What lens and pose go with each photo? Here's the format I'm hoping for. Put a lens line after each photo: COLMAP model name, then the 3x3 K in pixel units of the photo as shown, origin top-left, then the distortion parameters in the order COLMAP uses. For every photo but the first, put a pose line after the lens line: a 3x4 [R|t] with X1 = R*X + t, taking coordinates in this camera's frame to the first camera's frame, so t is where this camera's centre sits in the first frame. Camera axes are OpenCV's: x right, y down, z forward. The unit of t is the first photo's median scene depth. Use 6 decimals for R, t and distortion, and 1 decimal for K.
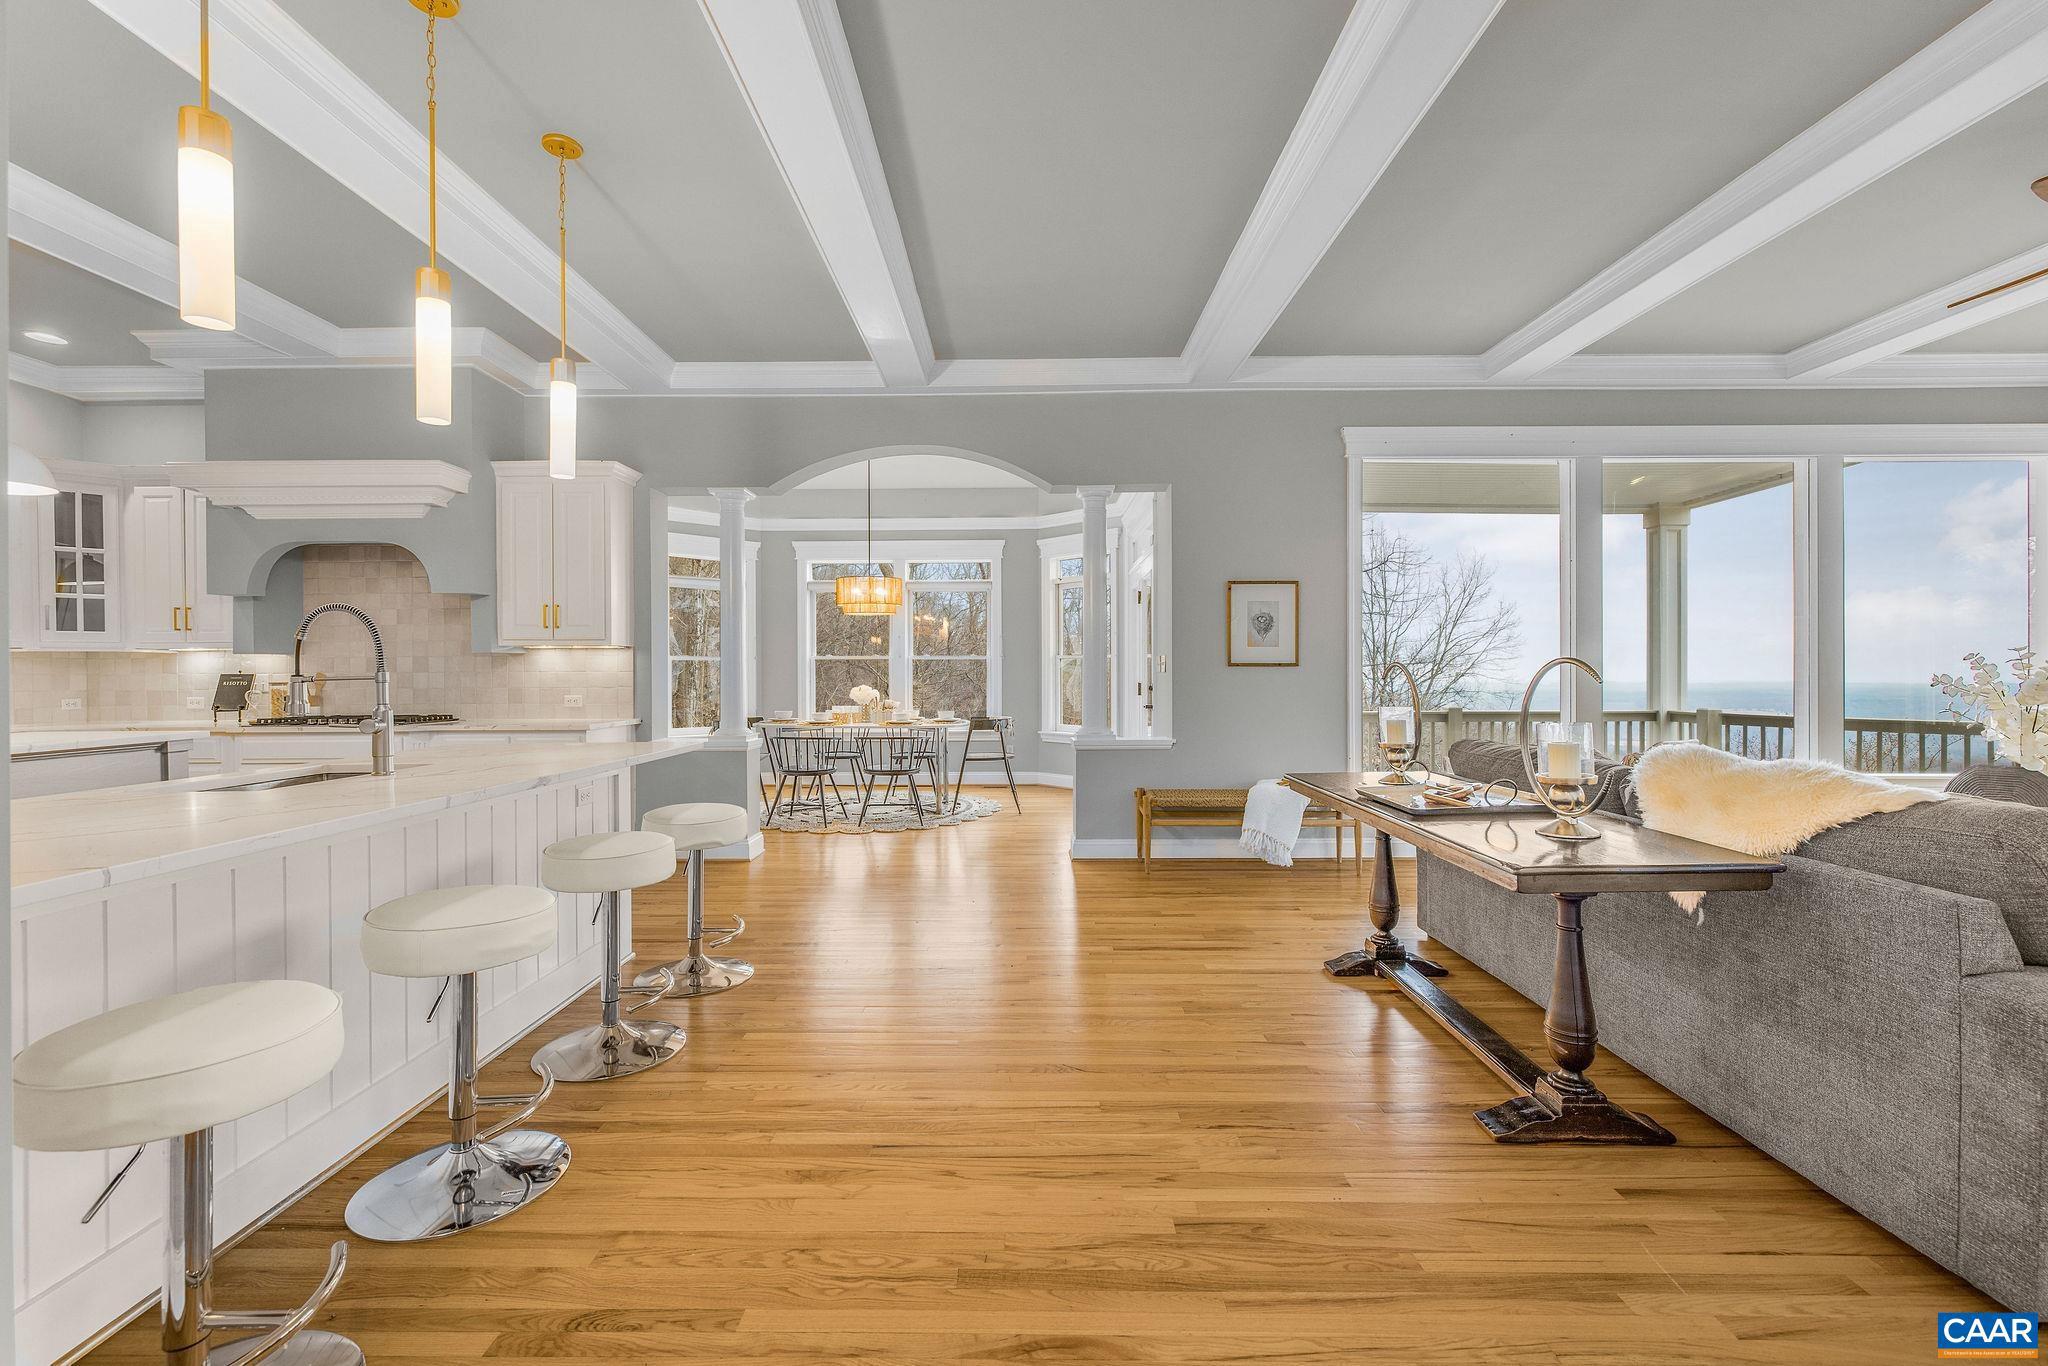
lens RADIAL K [[866.4, 0, 1017.5], [0, 866.4, 675.1], [0, 0, 1]] dist [0.000292, 0.000371]
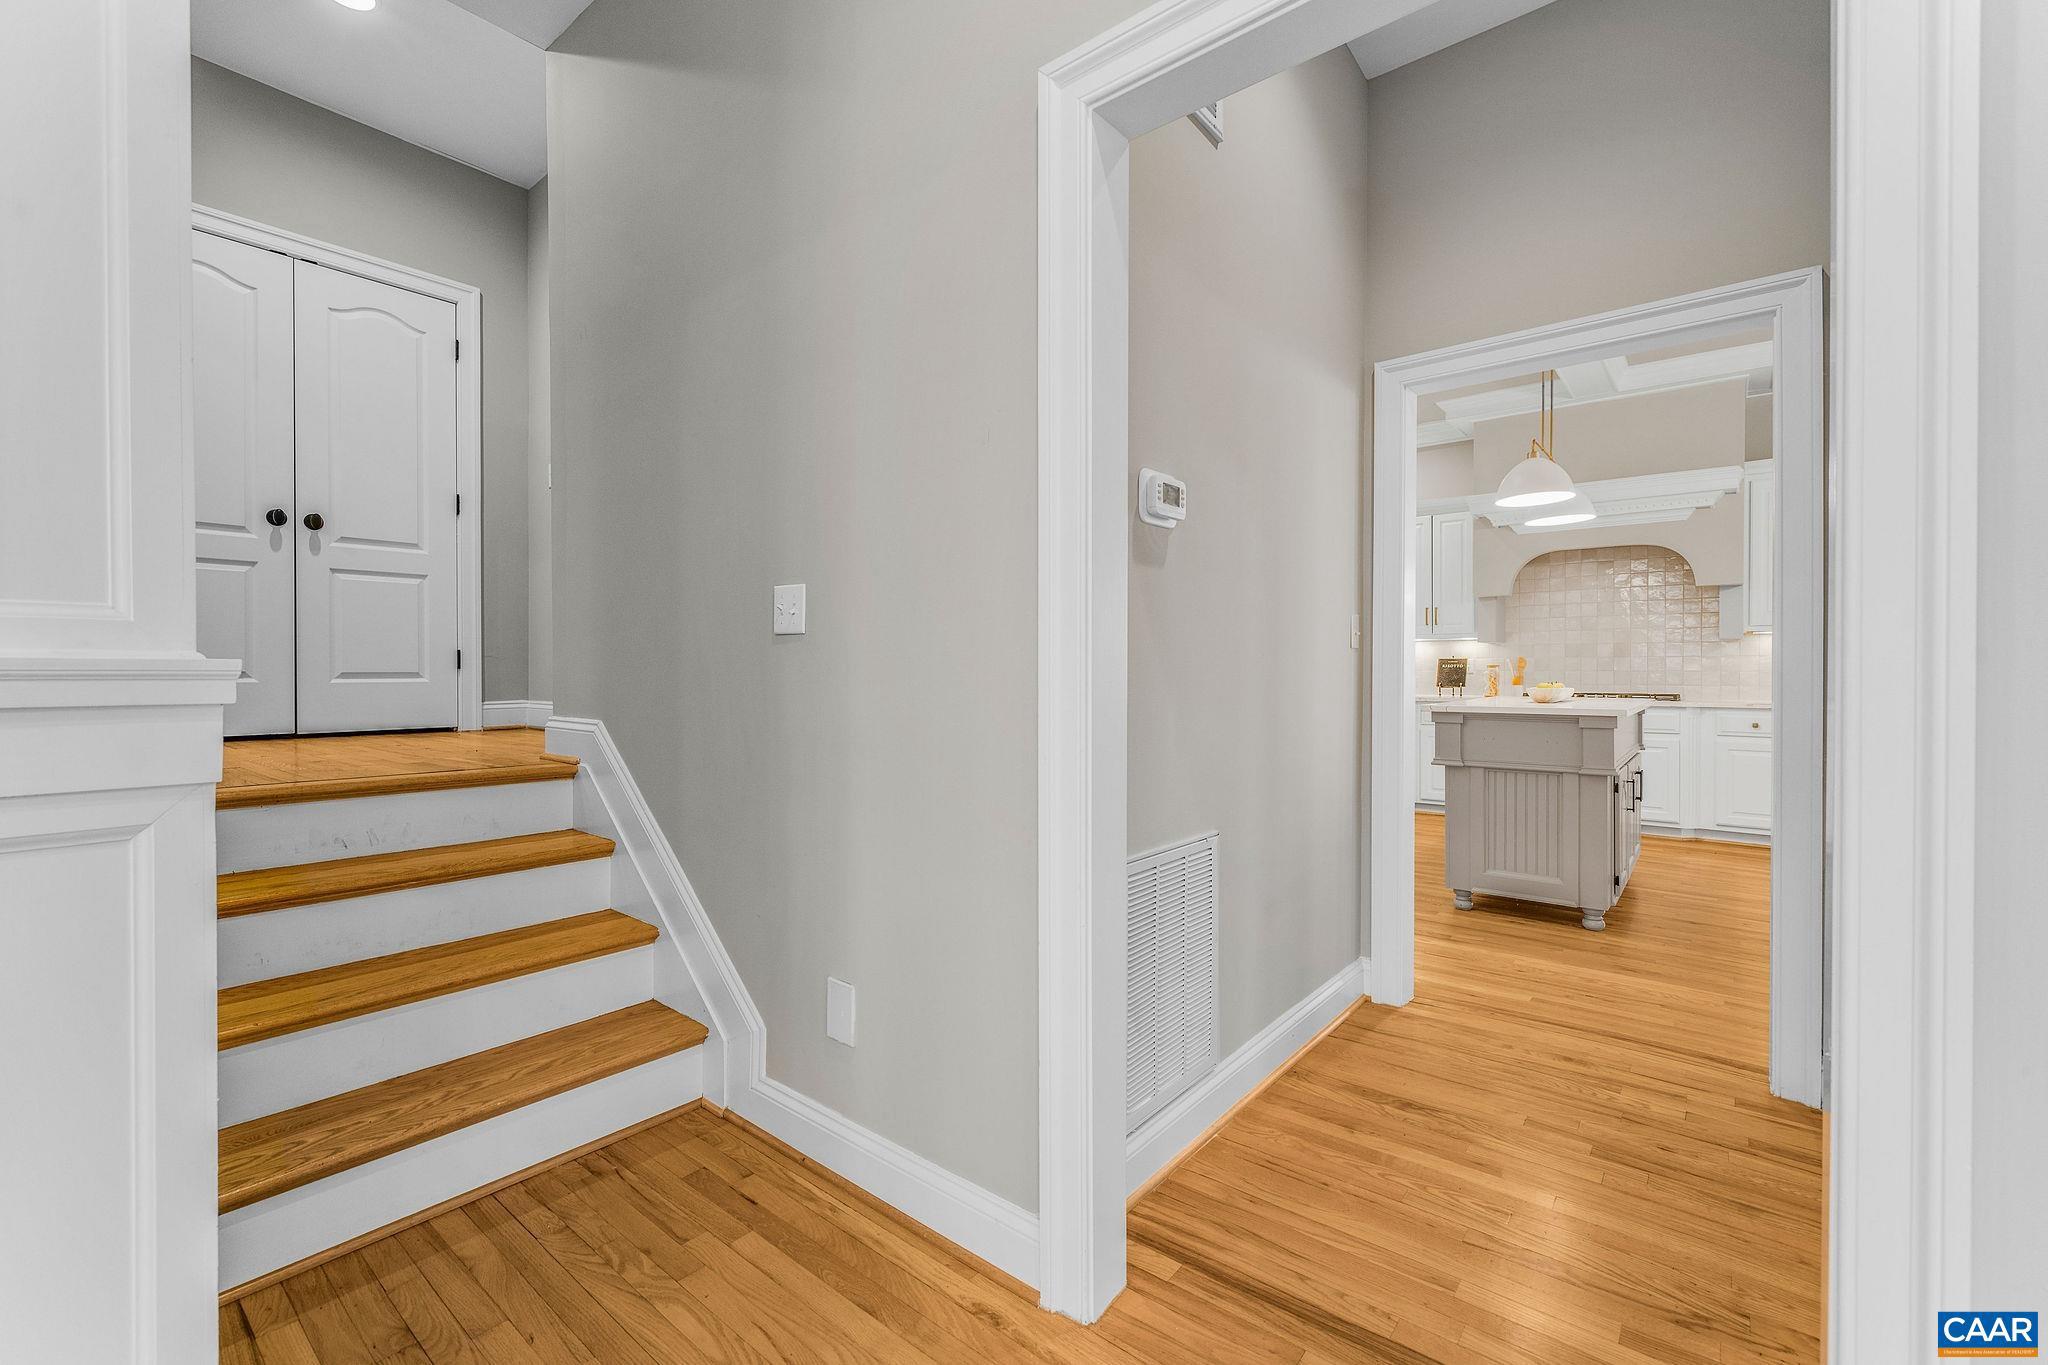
lens RADIAL K [[866.4, 0, 1017.5], [0, 866.4, 674.6], [0, 0, 1]] dist [0.000292, 0.000371]
pose [[0.774834, 0.009340, -0.632096, -0.596531], [-0.007868, 0.999956, 0.005130, 0.020808], [0.632116, 0.000998, 0.774873, -0.396542]]
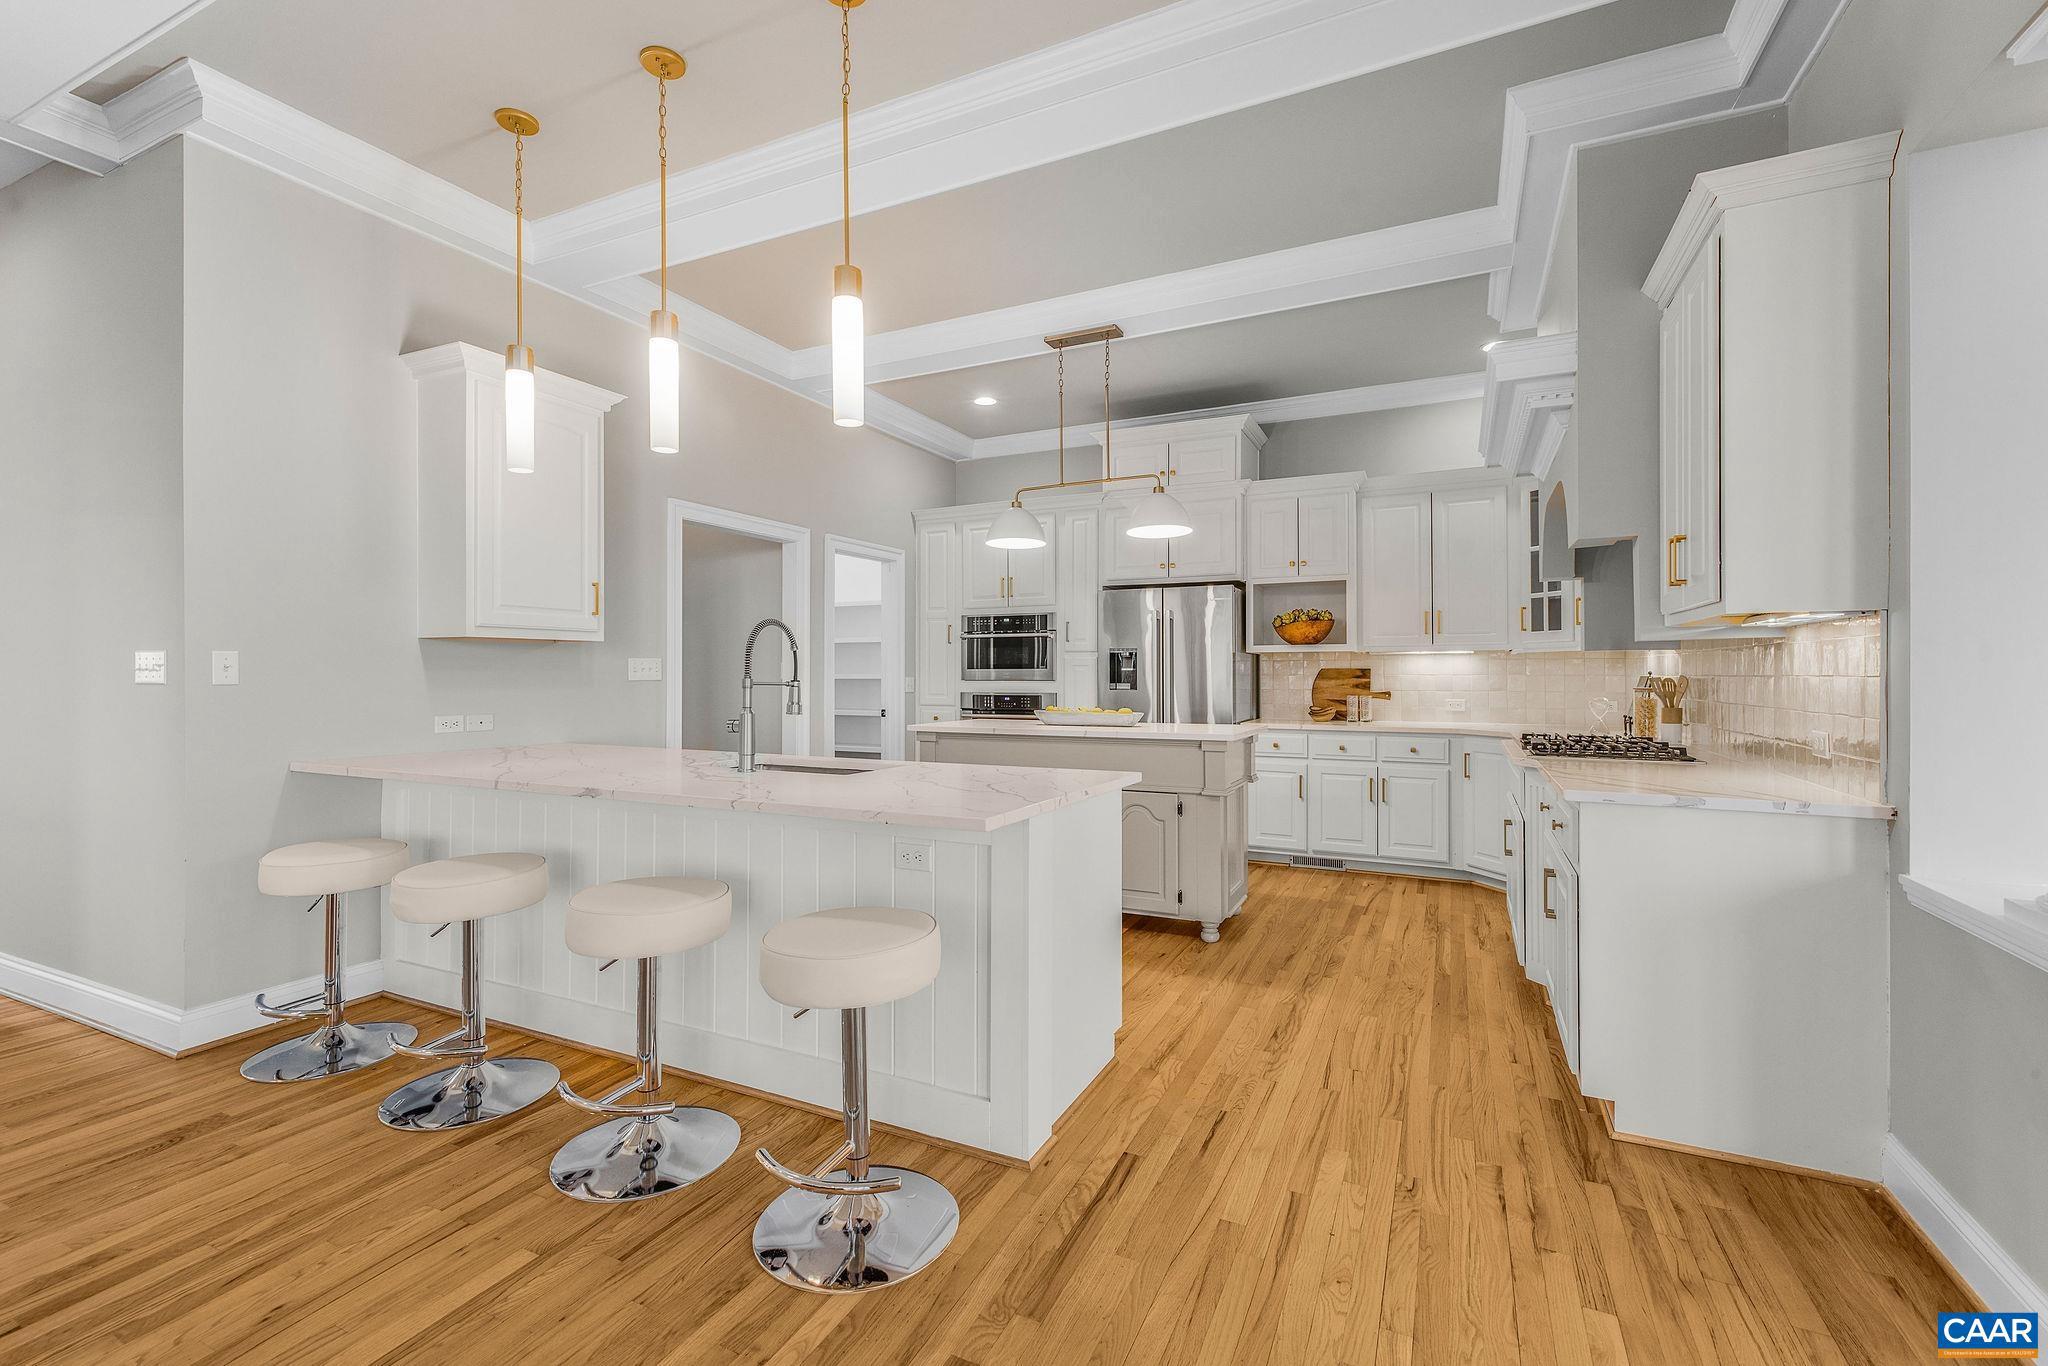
lens RADIAL K [[884.4, 0, 1018.9], [0, 884.4, 675.6], [0, 0, 1]] dist [0.012810, -0.000108]
pose [[-0.431071, 0.008122, -0.902282, 0.063850], [-0.001043, 0.999954, 0.009499, -0.008659], [0.902317, 0.005036, -0.431043, 0.846399]]
